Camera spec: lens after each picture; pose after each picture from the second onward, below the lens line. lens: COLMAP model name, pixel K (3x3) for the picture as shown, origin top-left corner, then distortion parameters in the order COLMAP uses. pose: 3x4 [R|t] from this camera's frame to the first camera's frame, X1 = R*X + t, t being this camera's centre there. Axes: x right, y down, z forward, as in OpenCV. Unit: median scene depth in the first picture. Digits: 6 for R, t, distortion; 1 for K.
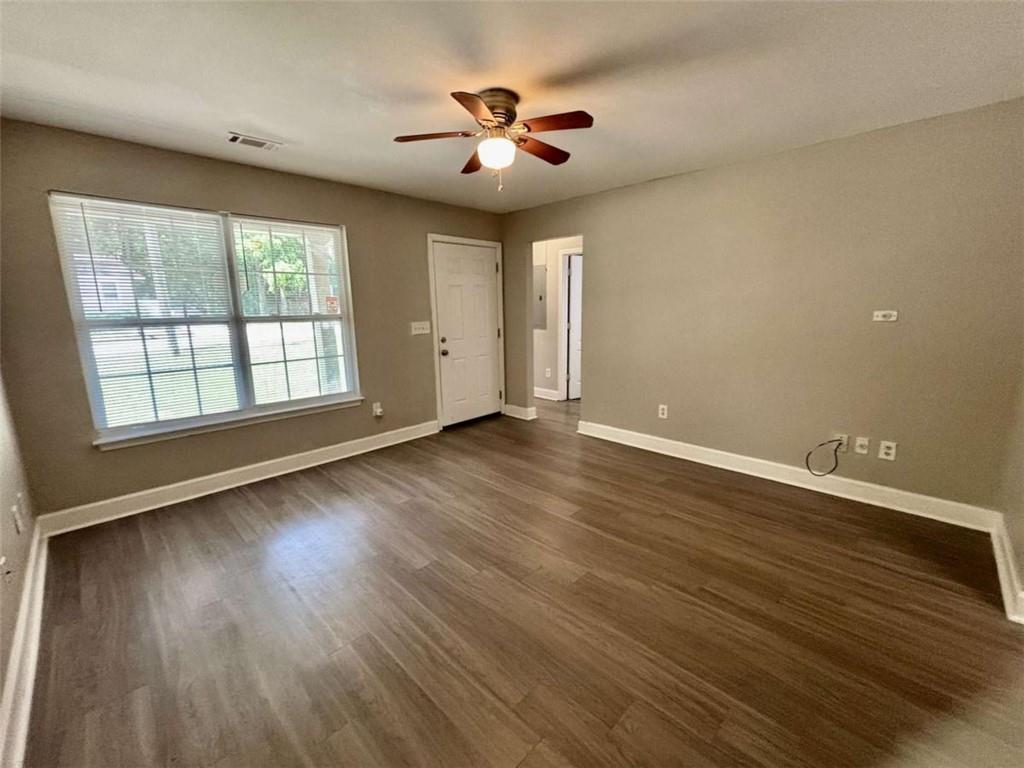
lens RADIAL K [[426.3, 0, 512.9], [0, 426.3, 382.1], [0, 0, 1]] dist [0.013663, -0.000294]
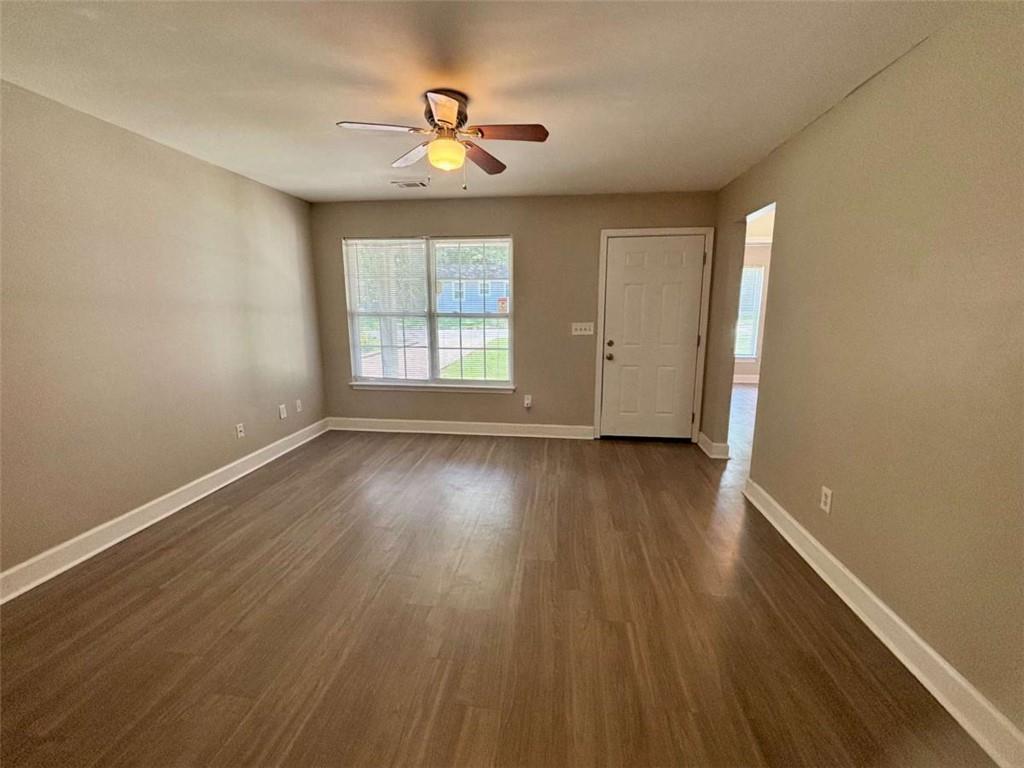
lens RADIAL K [[426.3, 0, 509.7], [0, 426.3, 381.9], [0, 0, 1]] dist [0.013663, -0.000294]
pose [[0.608266, 0.156456, -0.778161, 0.553784], [-0.150892, 0.985295, 0.080154, -0.072865], [0.779259, 0.068663, 0.622929, 0.327221]]
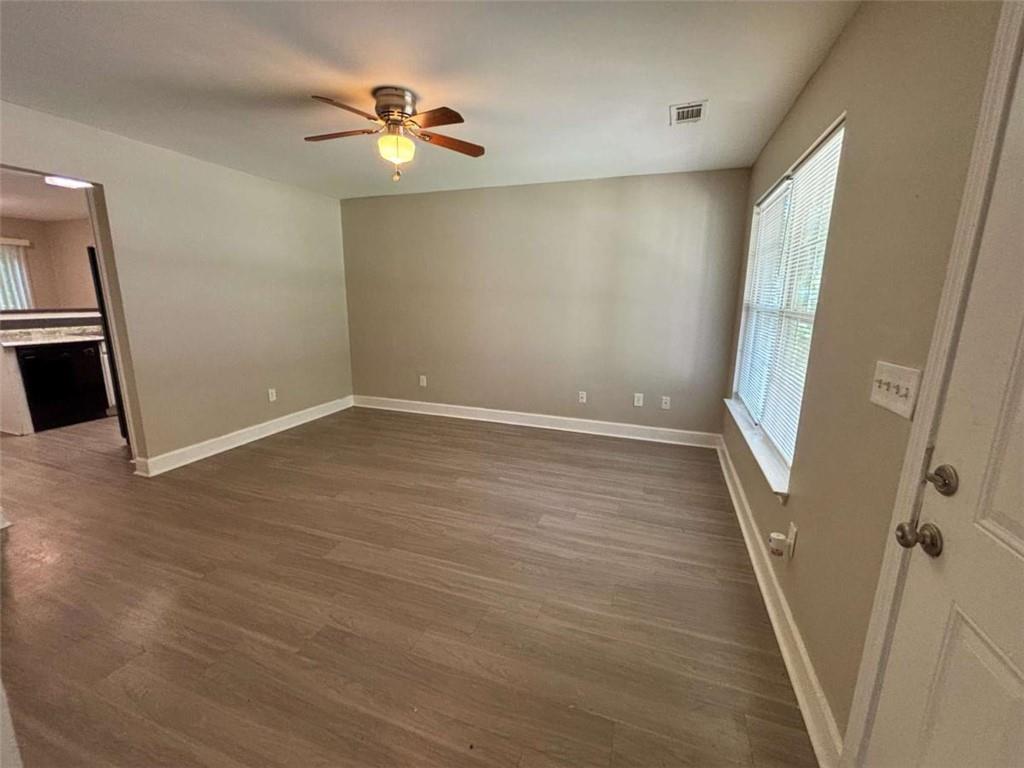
lens RADIAL K [[426.3, 0, 508.6], [0, 426.3, 381.8], [0, 0, 1]] dist [0.013663, -0.000294]
pose [[-0.910388, 0.088696, -0.404136, 0.114618], [-0.070892, 0.928871, 0.363556, -0.249234], [0.407636, 0.359627, -0.839345, 1.351308]]
